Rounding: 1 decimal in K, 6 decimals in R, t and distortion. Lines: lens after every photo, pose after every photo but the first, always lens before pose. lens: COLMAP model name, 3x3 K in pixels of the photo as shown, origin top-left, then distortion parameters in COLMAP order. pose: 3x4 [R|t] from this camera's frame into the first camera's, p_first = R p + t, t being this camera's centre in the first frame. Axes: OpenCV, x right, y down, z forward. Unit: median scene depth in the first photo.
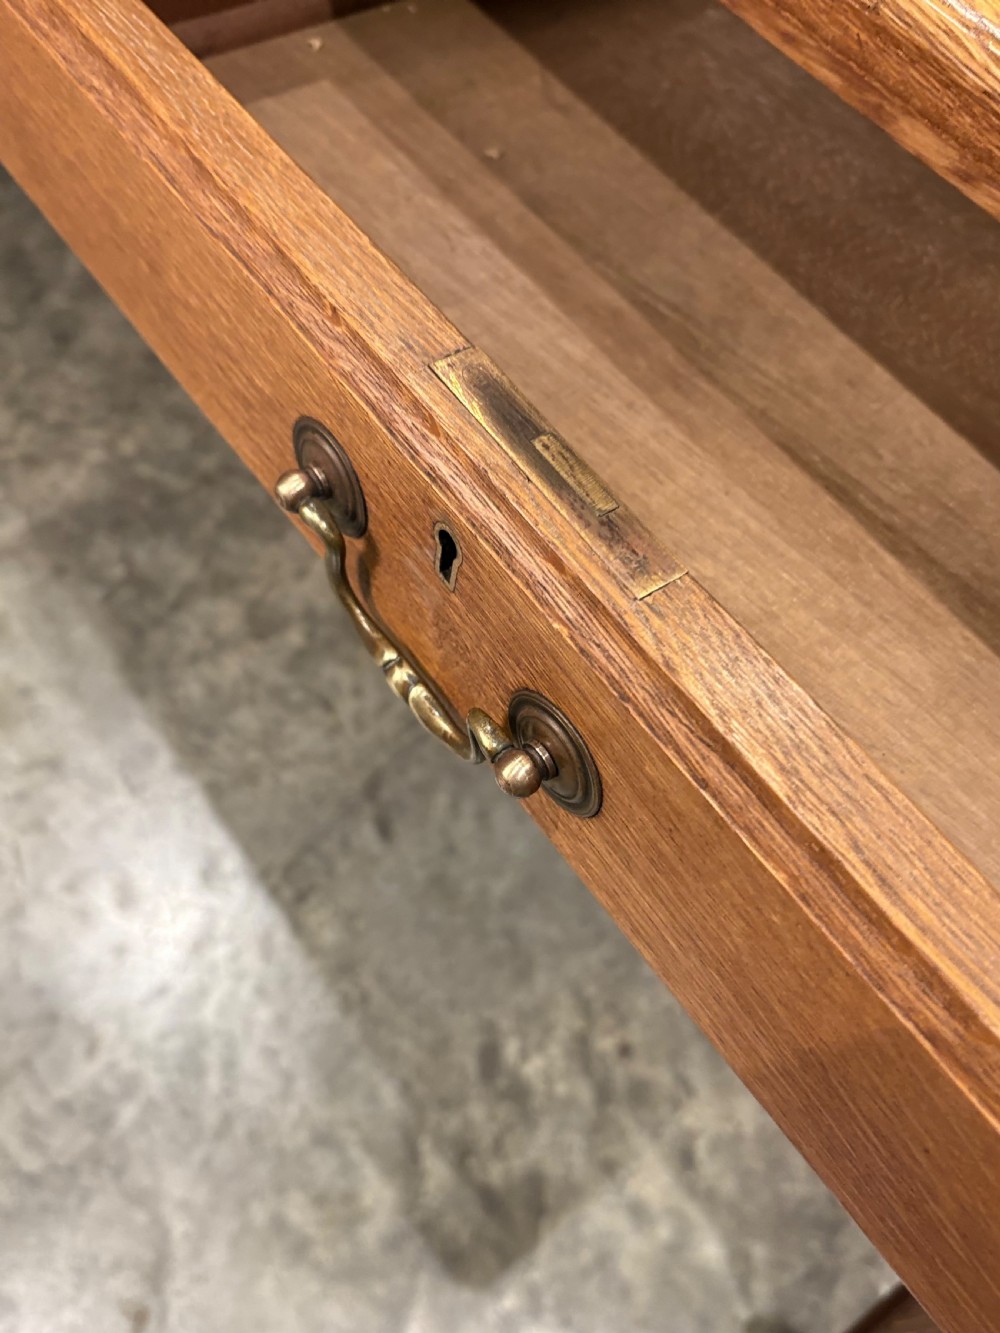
lens RADIAL K [[1172.6, 0, 492.3], [0, 1172.6, 667.4], [0, 0, 1]] dist [0.018971, 0.011522]
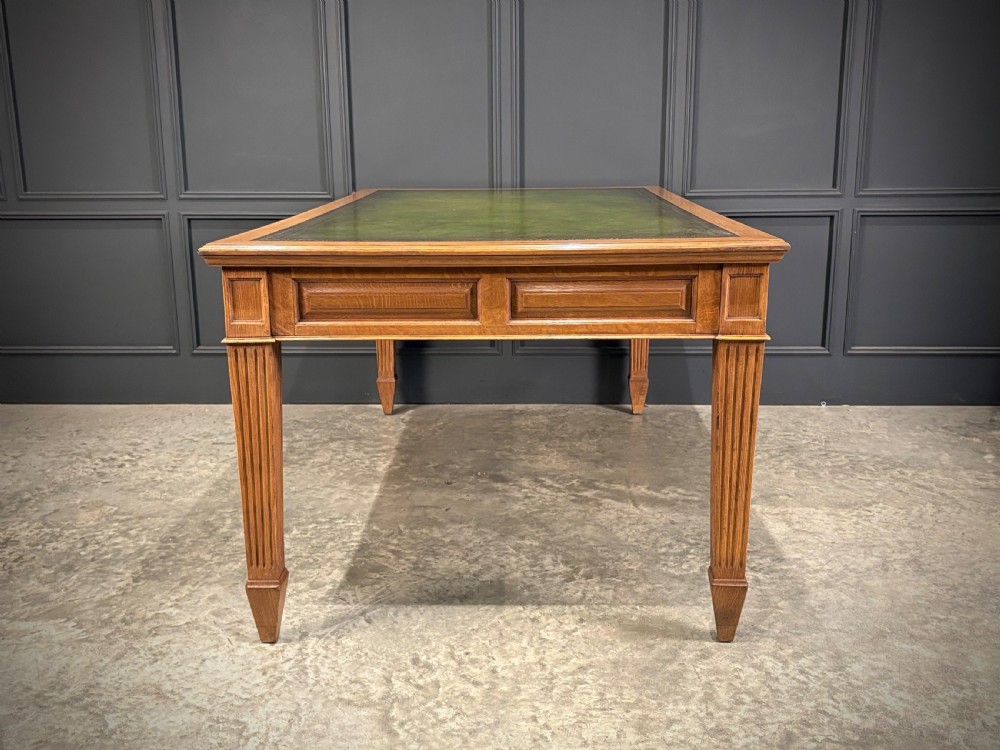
lens RADIAL K [[1006.2, 0, 498.8], [0, 1006.2, 373.2], [0, 0, 1]] dist [0.017205, 0.020130]
pose [[0.980797, -0.160637, 0.110606, 0.033740], [0.191228, 0.680581, -0.707278, 1.506039], [0.038339, 0.714846, 0.698230, -1.008561]]
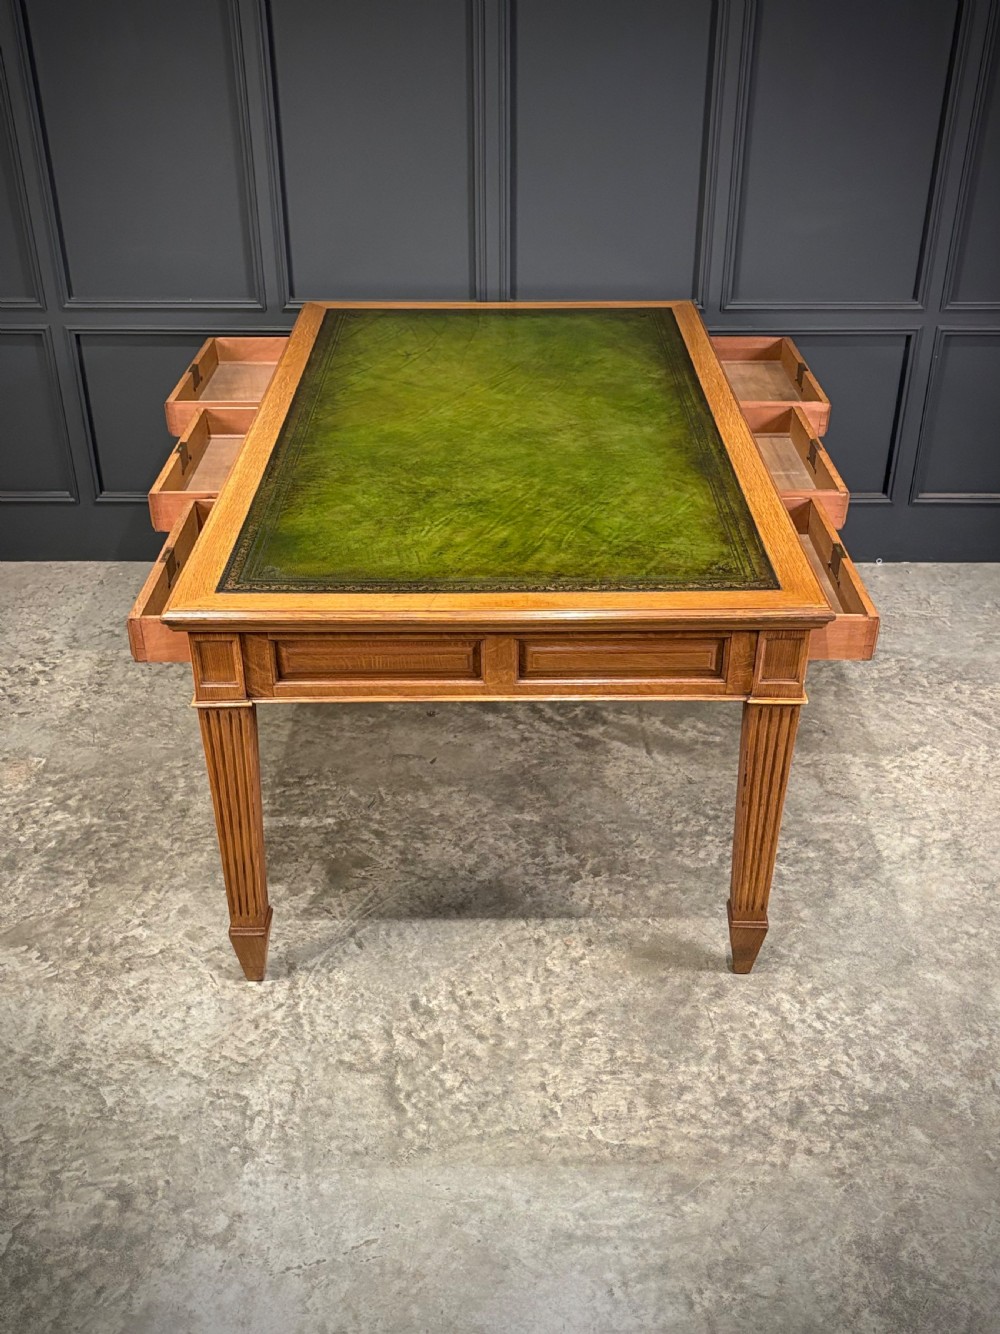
lens RADIAL K [[1337.5, 0, 504.3], [0, 1337.5, 673.3], [0, 0, 1]] dist [0.106711, -0.286083]
pose [[0.976252, -0.196457, 0.091307, 0.058721], [0.216172, 0.855744, -0.470076, 1.098159], [0.014214, 0.478650, 0.877890, -1.804118]]
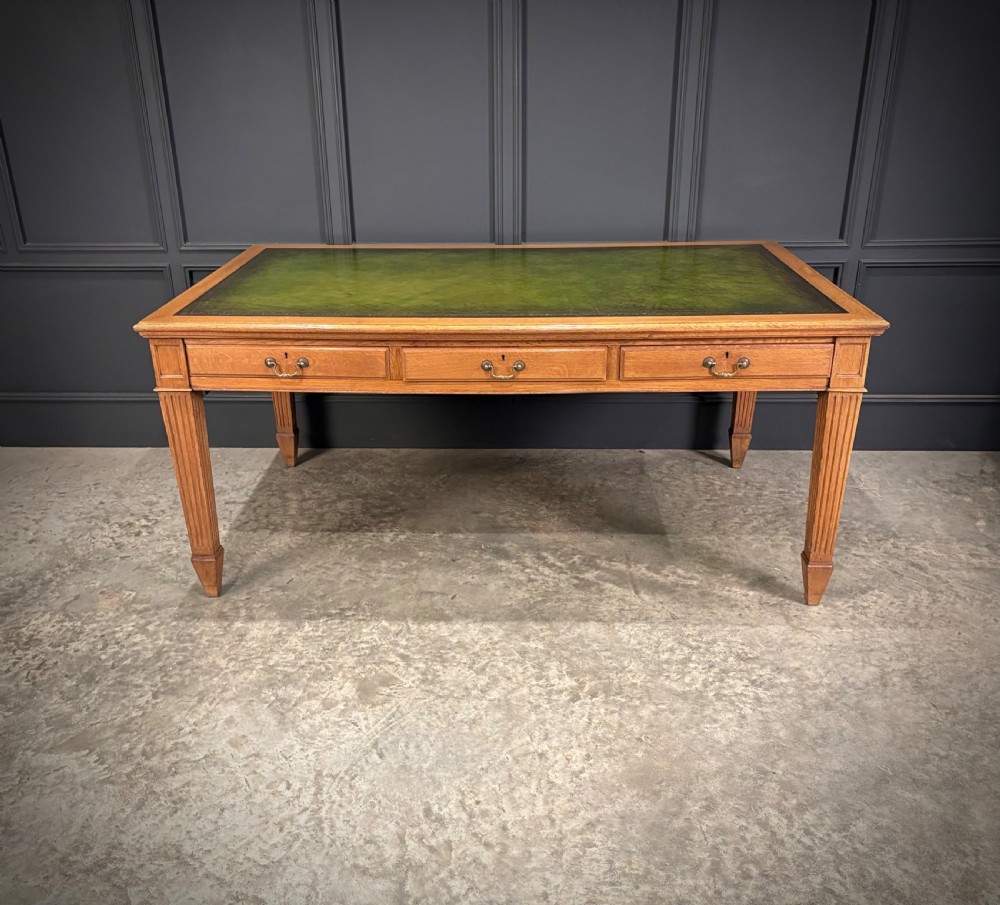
lens RADIAL K [[913.4, 0, 480.8], [0, 913.4, 457.3], [0, 0, 1]] dist [-0.002805, 0.064033]
pose [[0.981210, -0.179741, 0.070150, 0.114921], [0.186584, 0.791338, -0.582211, 0.922821], [0.049135, 0.584360, 0.810006, -1.152022]]
